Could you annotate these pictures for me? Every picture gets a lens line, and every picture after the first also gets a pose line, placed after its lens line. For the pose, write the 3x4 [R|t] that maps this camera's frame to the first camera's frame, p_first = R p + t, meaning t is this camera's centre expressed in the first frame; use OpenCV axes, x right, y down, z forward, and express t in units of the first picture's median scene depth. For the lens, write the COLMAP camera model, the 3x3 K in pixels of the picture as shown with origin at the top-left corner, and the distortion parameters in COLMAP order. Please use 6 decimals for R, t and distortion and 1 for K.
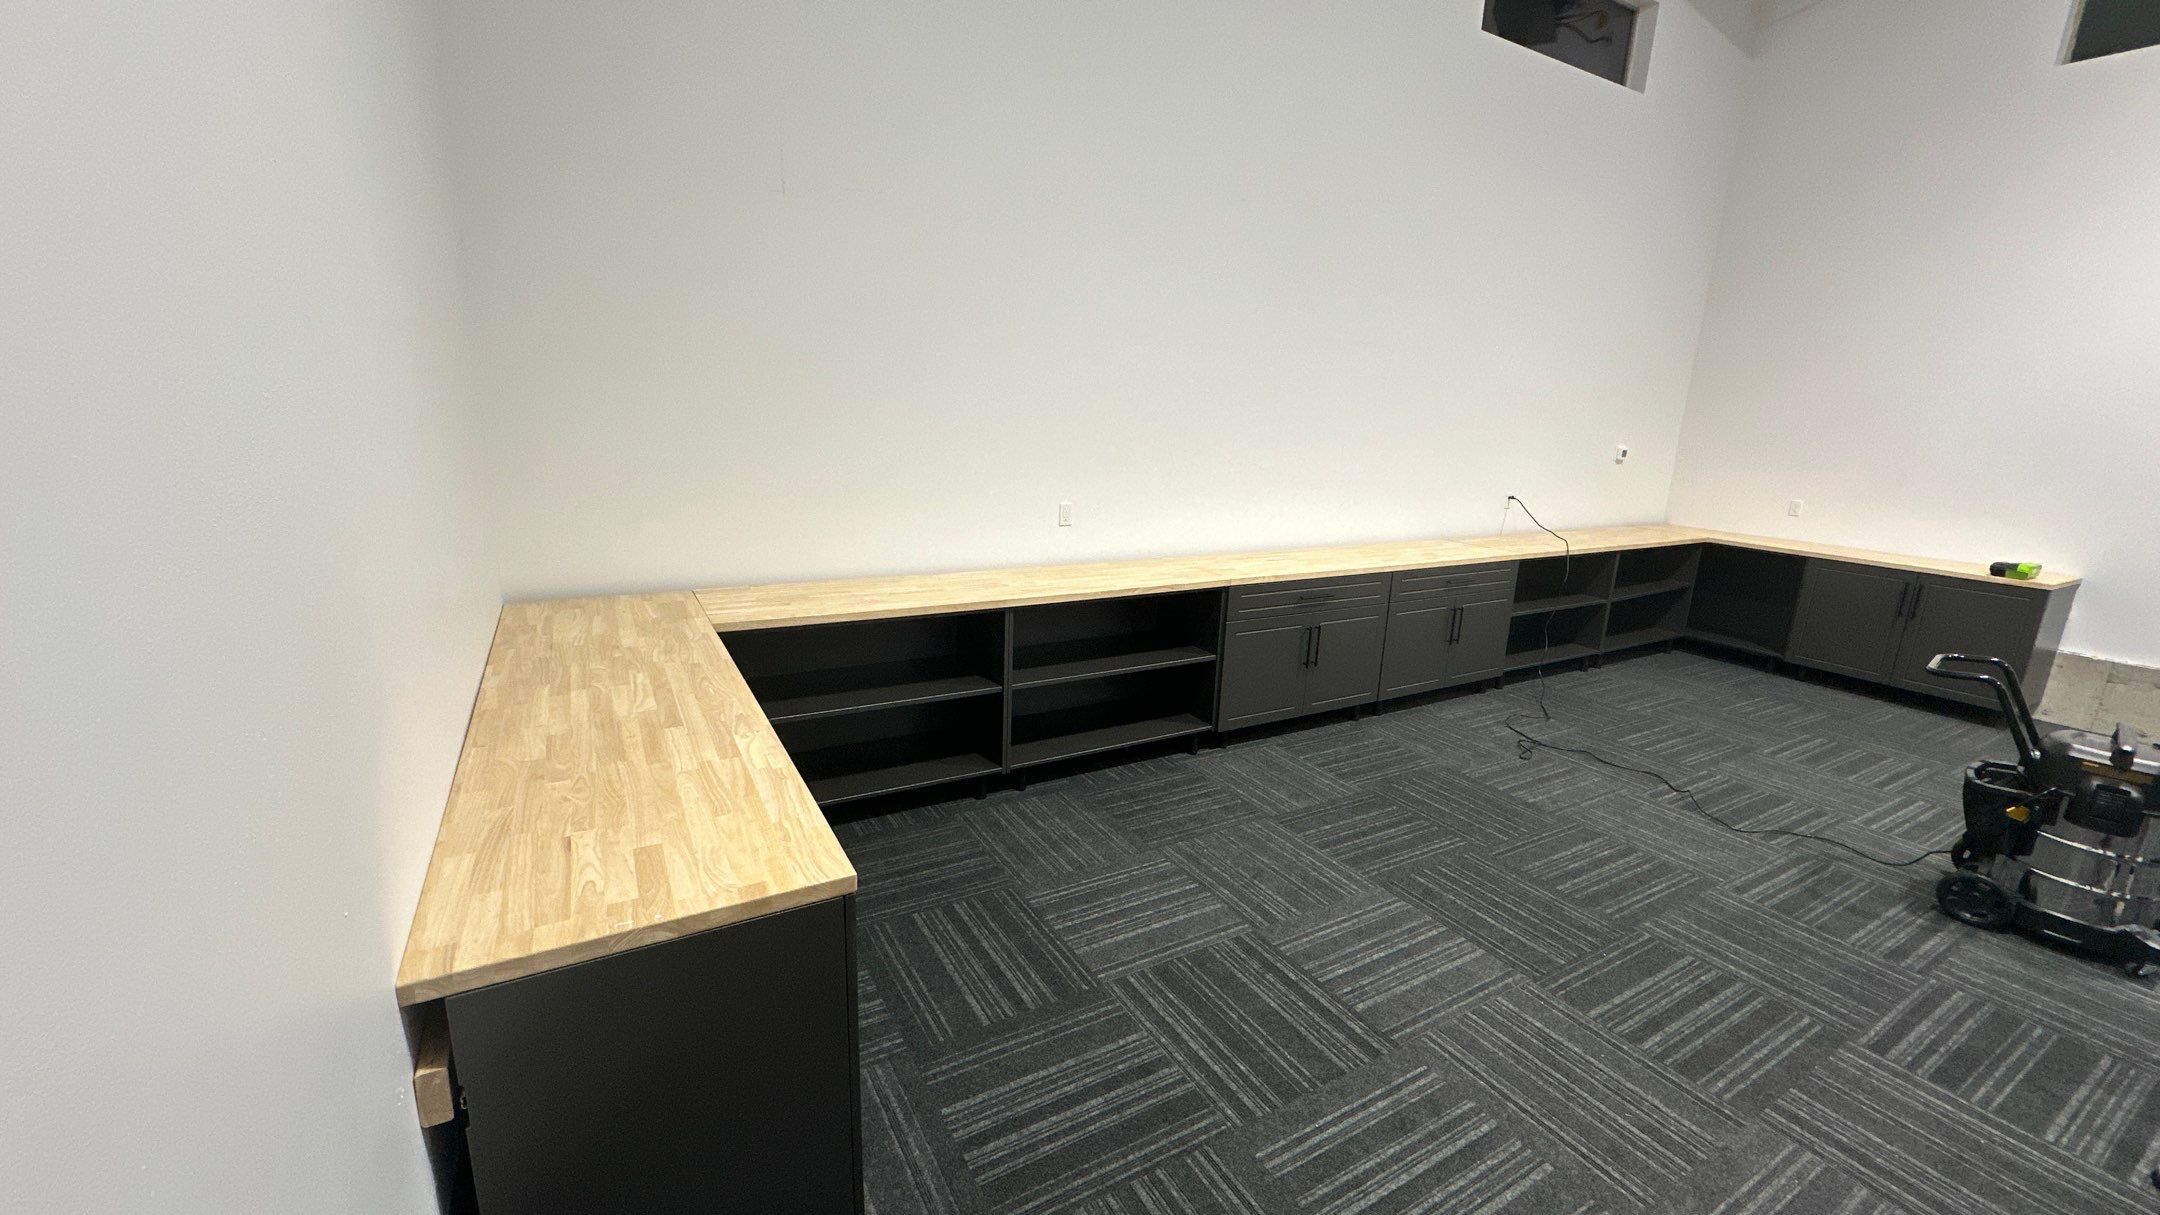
lens RADIAL K [[855.5, 0, 1083.4], [0, 855.5, 608.3], [0, 0, 1]] dist [-0.001508, -0.000121]
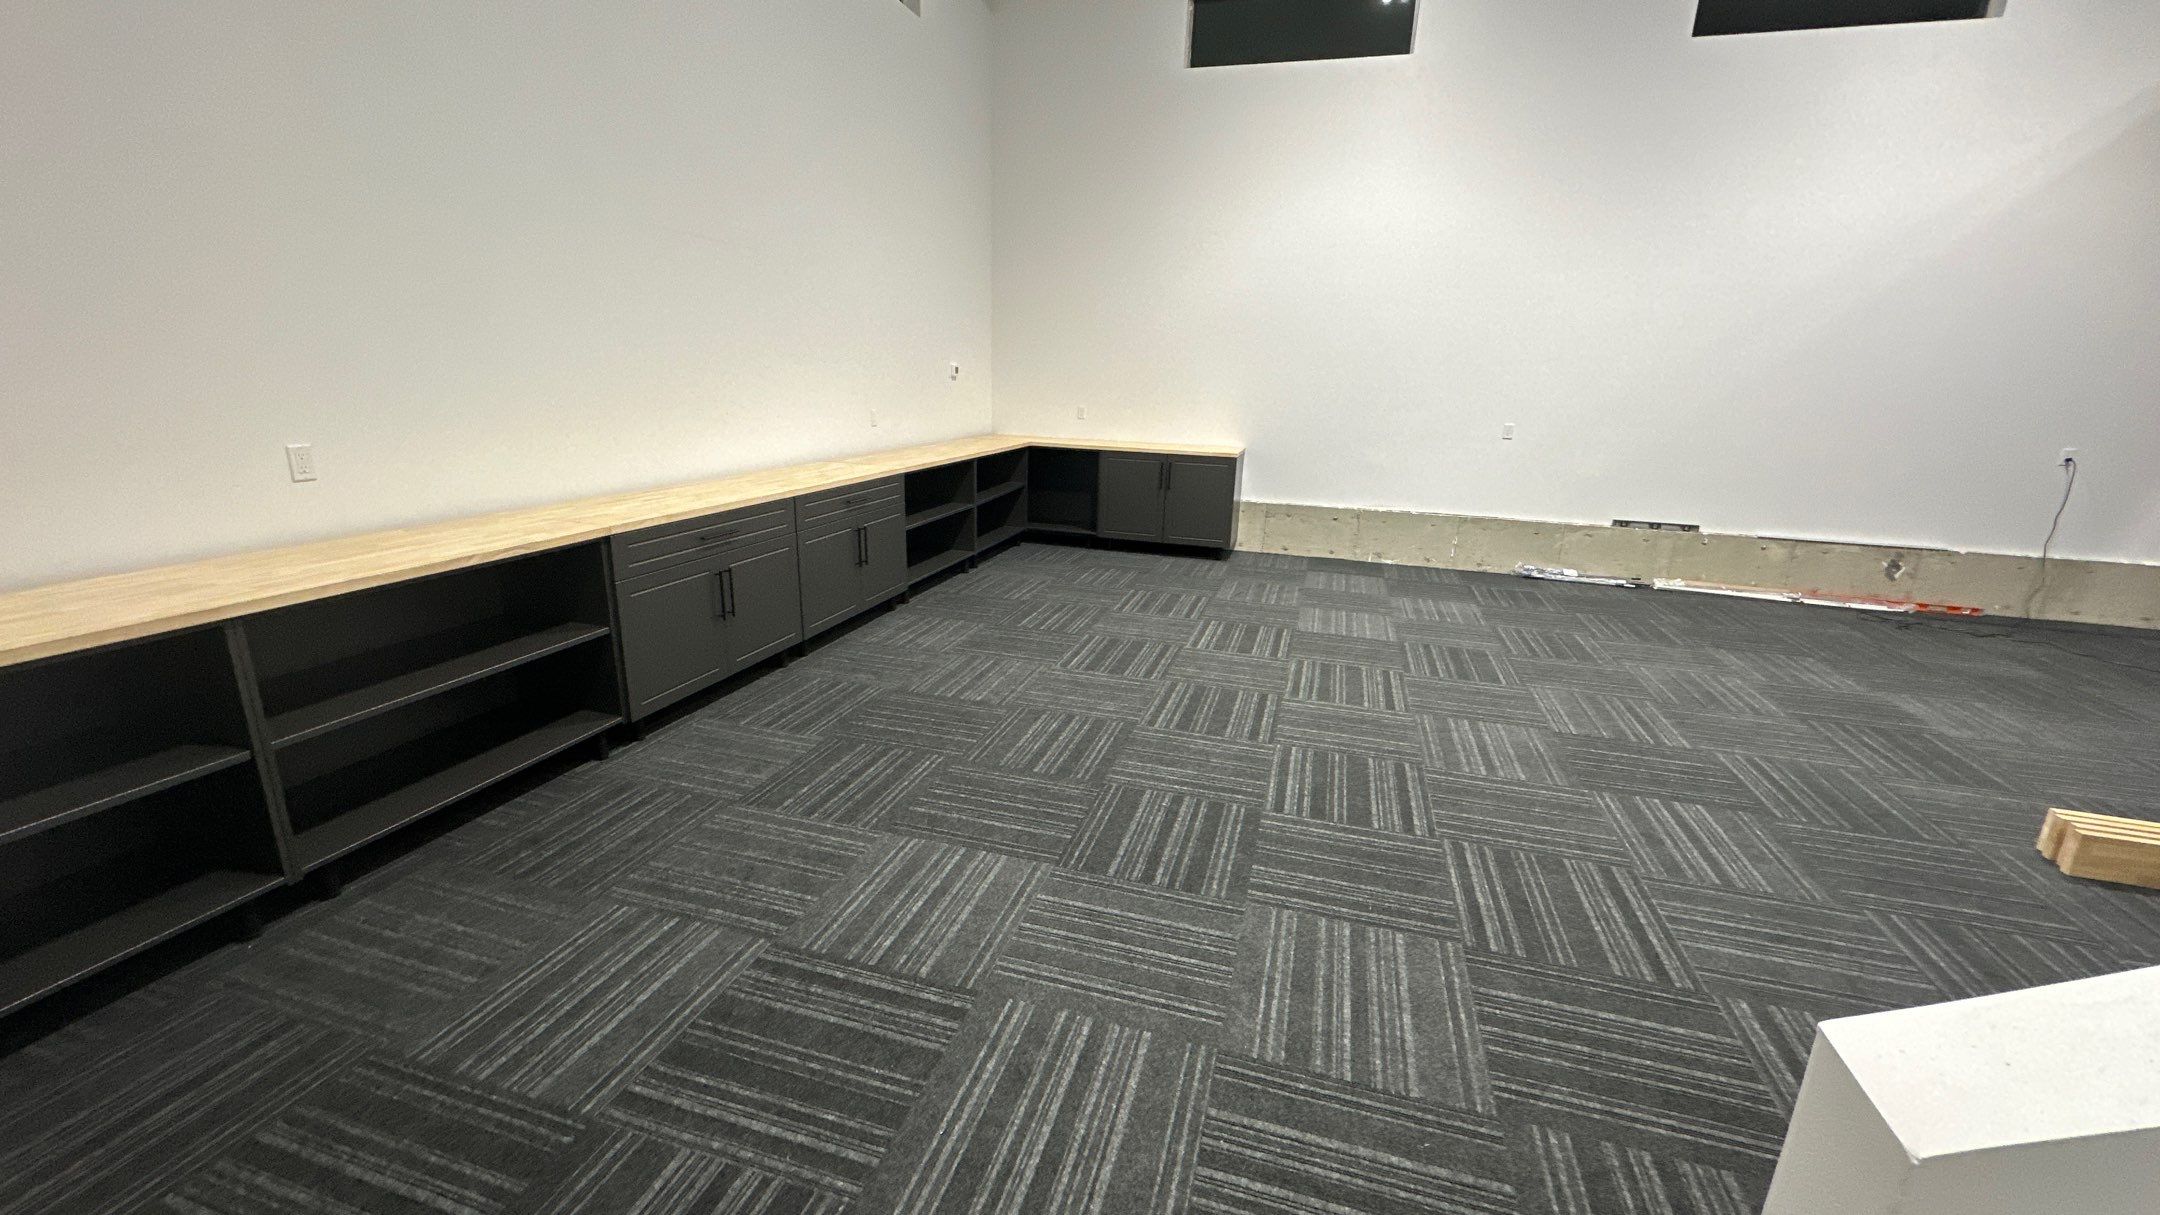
lens RADIAL K [[855.5, 0, 1083.4], [0, 855.5, 608.3], [0, 0, 1]] dist [-0.001508, -0.000121]
pose [[0.728247, -0.199477, 0.655641, -0.045459], [0.156609, 0.979826, 0.124157, 0.011732], [-0.667180, 0.012263, 0.744795, 0.171774]]
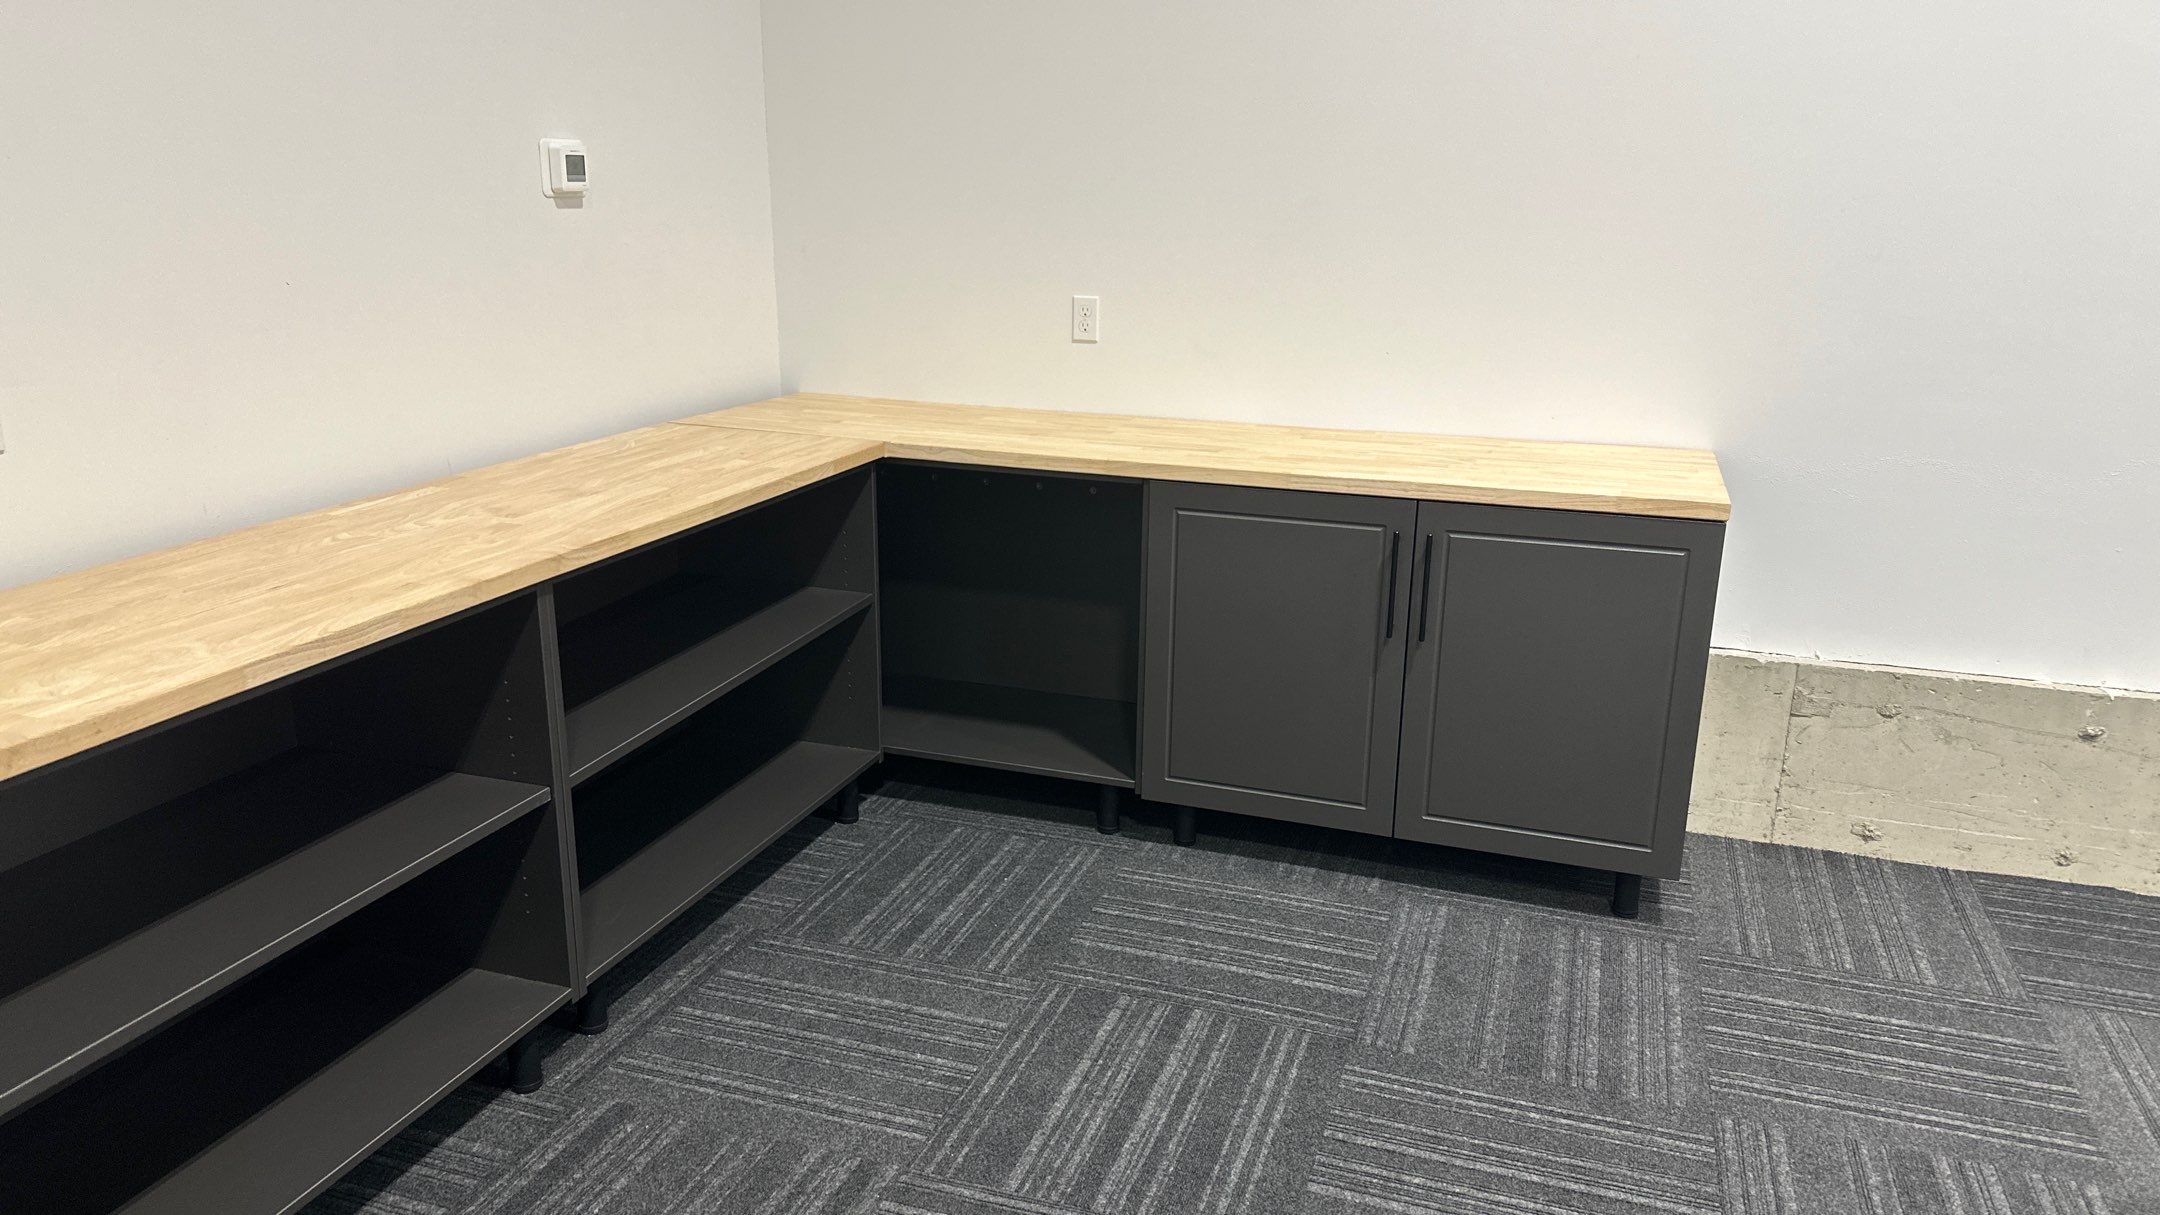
lens RADIAL K [[1499.9, 0, 1080.0], [0, 1499.9, 607.5], [0, 0, 1]] dist [0.094631, -0.134913]
pose [[0.754680, -0.207175, 0.622524, 0.835546], [0.165883, 0.978259, 0.124465, -0.152162], [-0.634776, 0.009335, 0.772640, 1.036090]]
